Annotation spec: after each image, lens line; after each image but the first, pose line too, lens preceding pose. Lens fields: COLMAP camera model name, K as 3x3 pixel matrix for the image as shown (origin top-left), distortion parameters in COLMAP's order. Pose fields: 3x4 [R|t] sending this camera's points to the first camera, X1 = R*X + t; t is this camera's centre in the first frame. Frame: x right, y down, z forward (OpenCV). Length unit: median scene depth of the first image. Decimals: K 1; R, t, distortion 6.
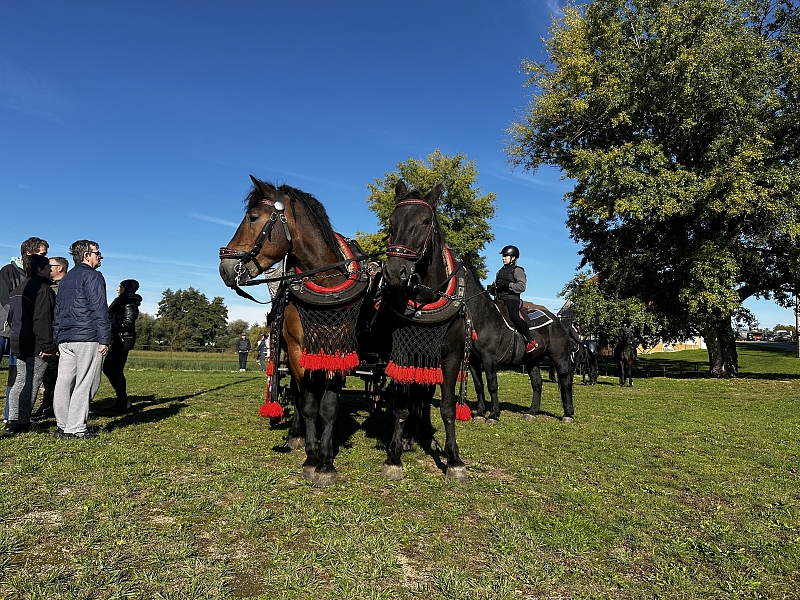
lens RADIAL K [[558.9, 0, 400.0], [0, 558.9, 300.0], [0, 0, 1]] dist [0.140587, -0.211274]
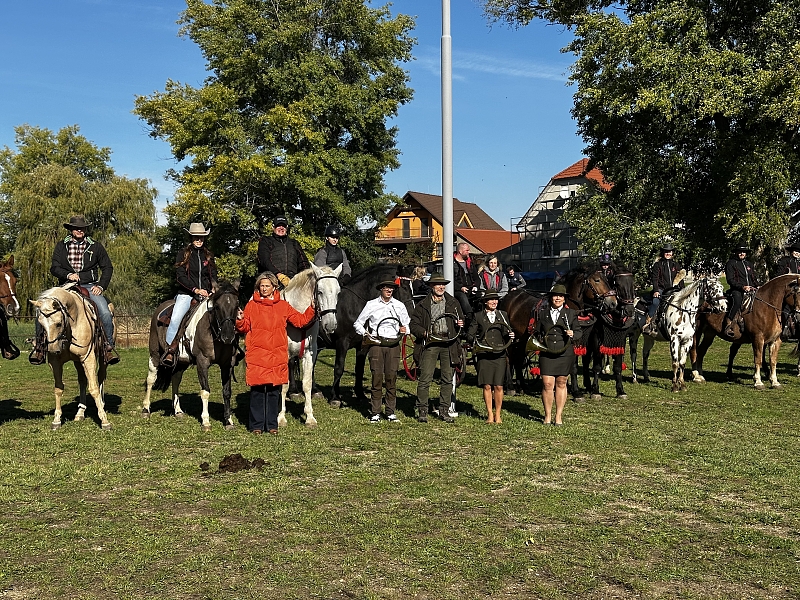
lens RADIAL K [[1111.3, 0, 400.0], [0, 1111.3, 300.0], [0, 0, 1]] dist [0.119020, -0.058841]
pose [[0.978071, -0.035374, 0.205244, -0.092004], [0.013268, 0.994052, 0.108094, -0.026452], [-0.207847, -0.103001, 0.972723, -0.143738]]
